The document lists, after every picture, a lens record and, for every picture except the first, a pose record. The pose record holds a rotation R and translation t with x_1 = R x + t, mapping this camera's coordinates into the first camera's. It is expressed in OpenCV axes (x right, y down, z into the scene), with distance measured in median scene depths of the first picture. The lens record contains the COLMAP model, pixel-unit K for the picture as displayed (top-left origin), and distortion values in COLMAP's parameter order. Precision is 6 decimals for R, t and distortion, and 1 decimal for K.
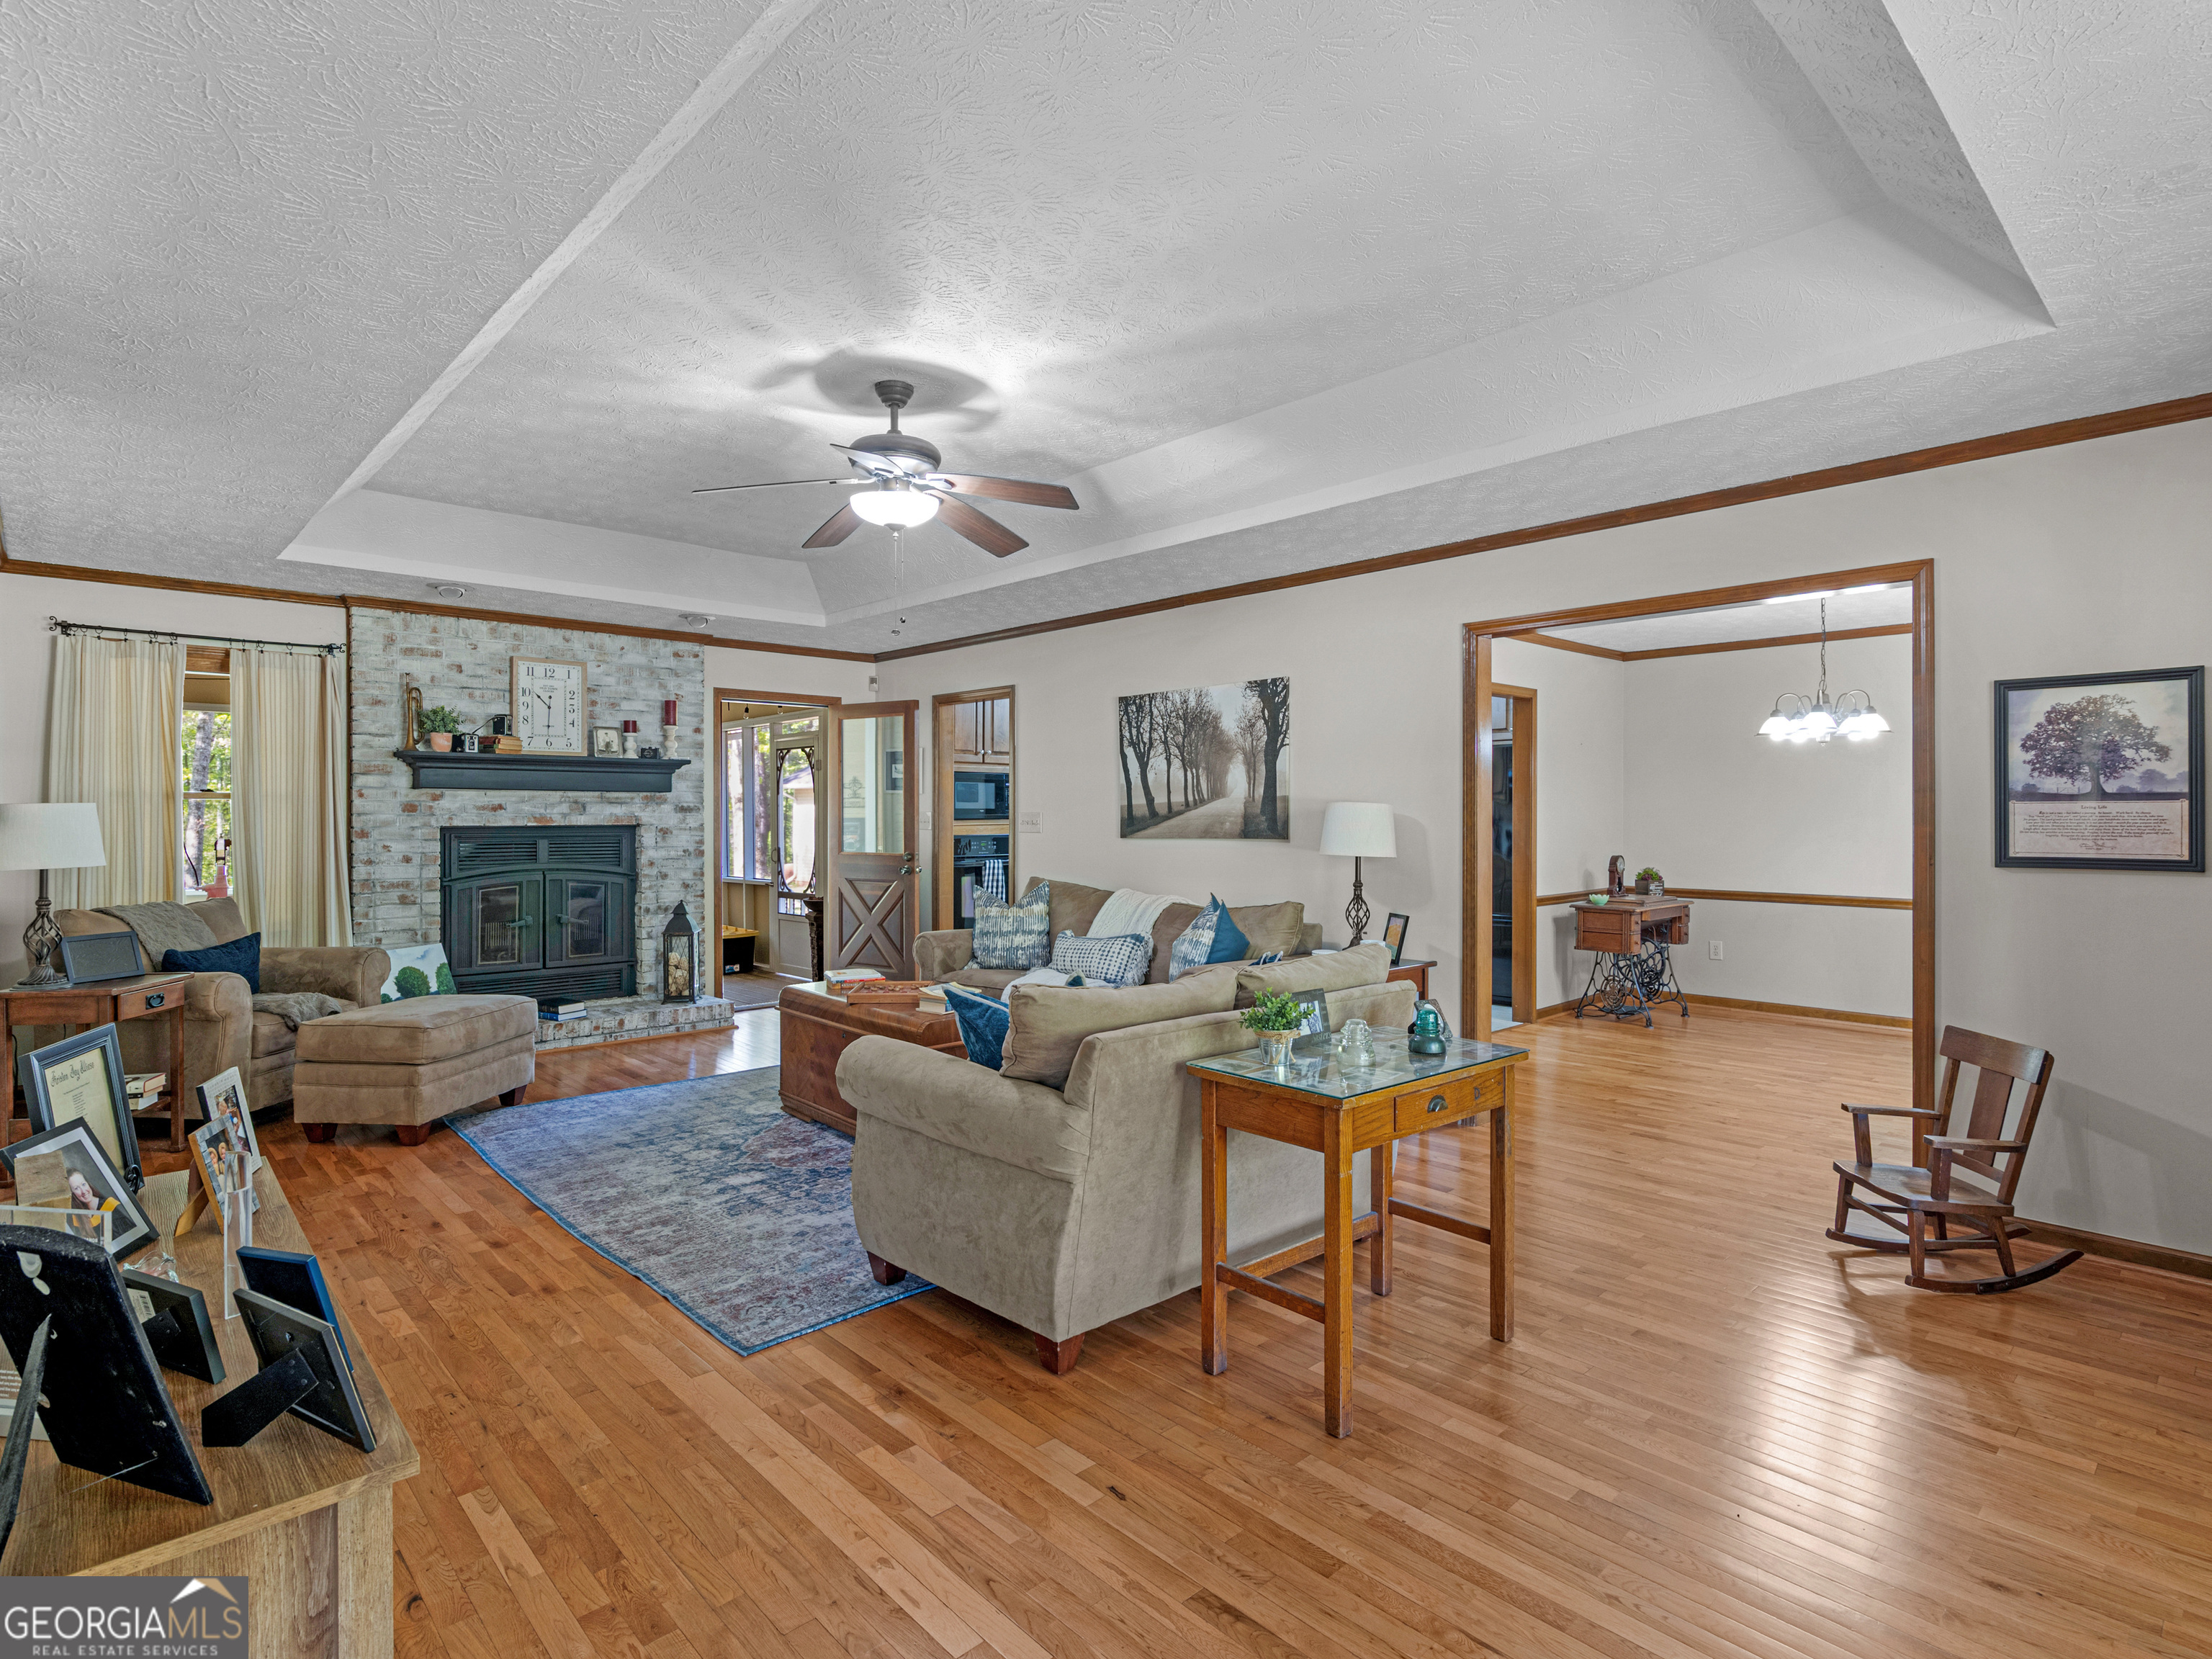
lens RADIAL K [[1148.9, 0, 1103.0], [0, 1148.9, 819.6], [0, 0, 1]] dist [-0.000215, -0.000705]
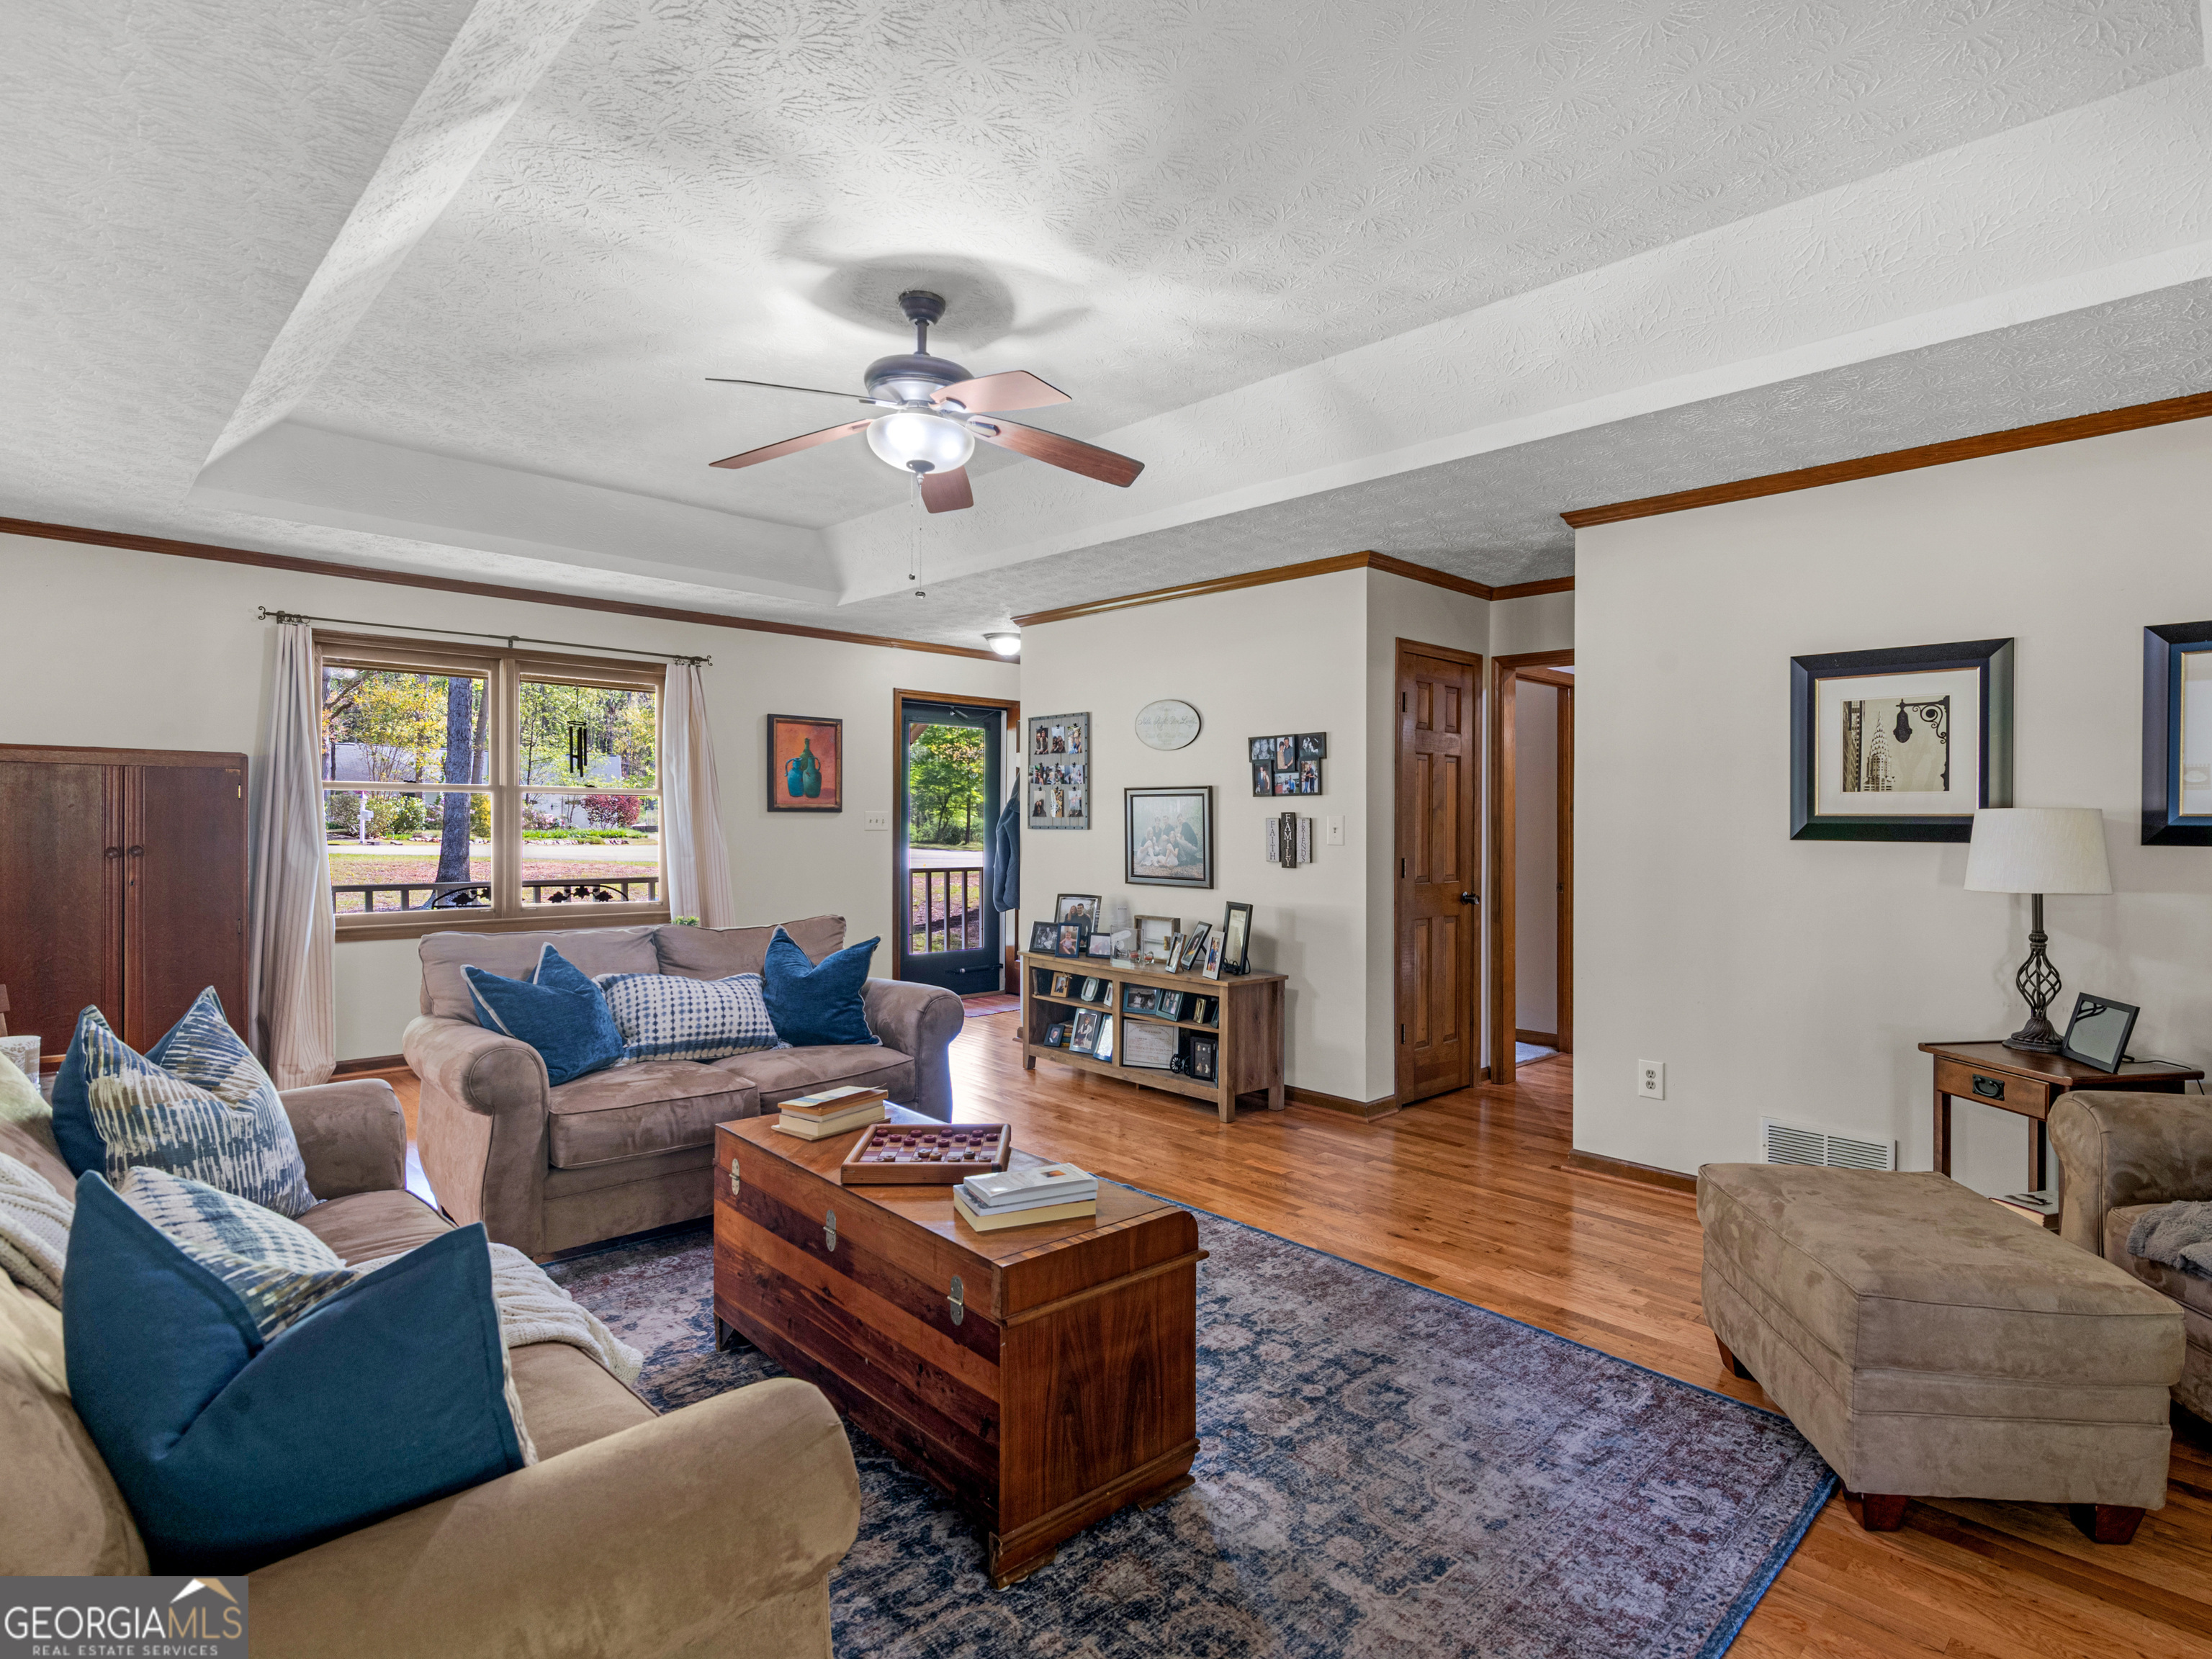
lens RADIAL K [[1142.0, 0, 1175.4], [0, 1142.0, 827.7], [0, 0, 1]] dist [0.001003, -0.000135]
pose [[-0.998208, -0.005511, -0.059579, -0.264779], [-0.006844, 0.999730, 0.022187, -0.010252], [0.059441, 0.022555, -0.997977, 1.545856]]
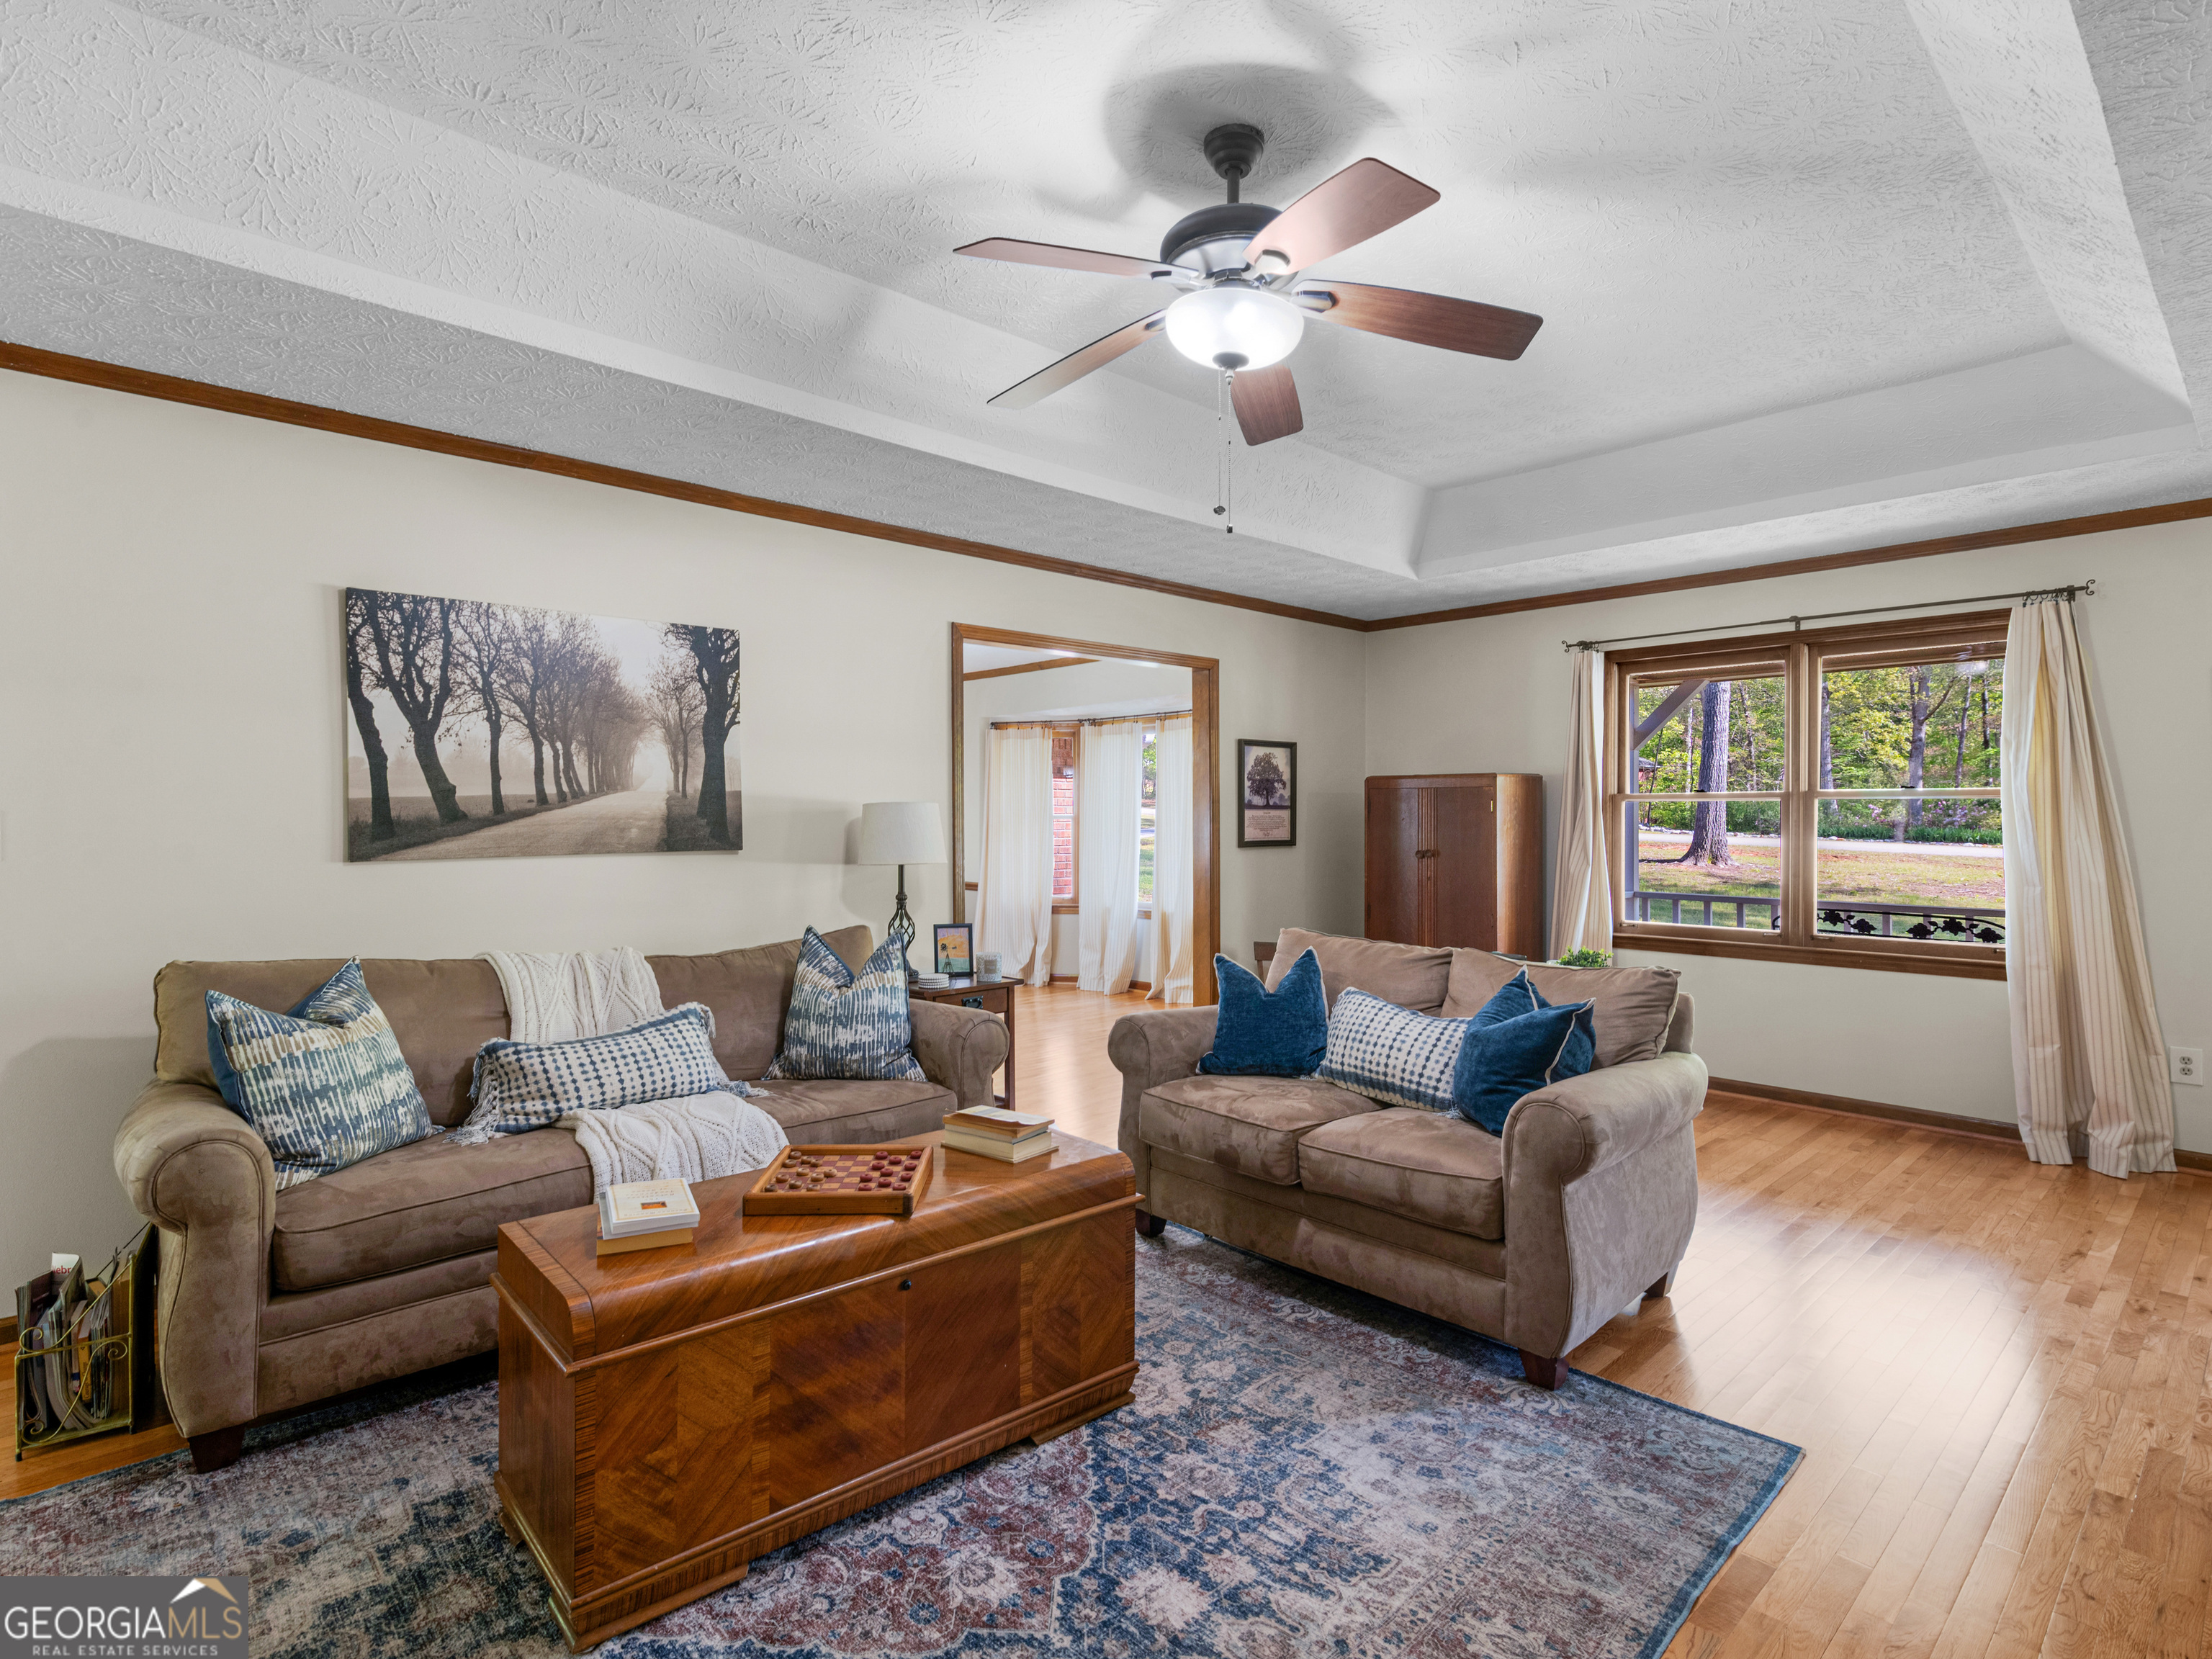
lens RADIAL K [[1148.9, 0, 1103.0], [0, 1148.9, 819.6], [0, 0, 1]] dist [-0.000215, -0.000705]
pose [[-0.019582, 0.000743, 0.999808, -0.682934], [0.007173, 0.999974, -0.000603, -0.000435], [-0.999783, 0.007160, -0.019586, 0.910424]]
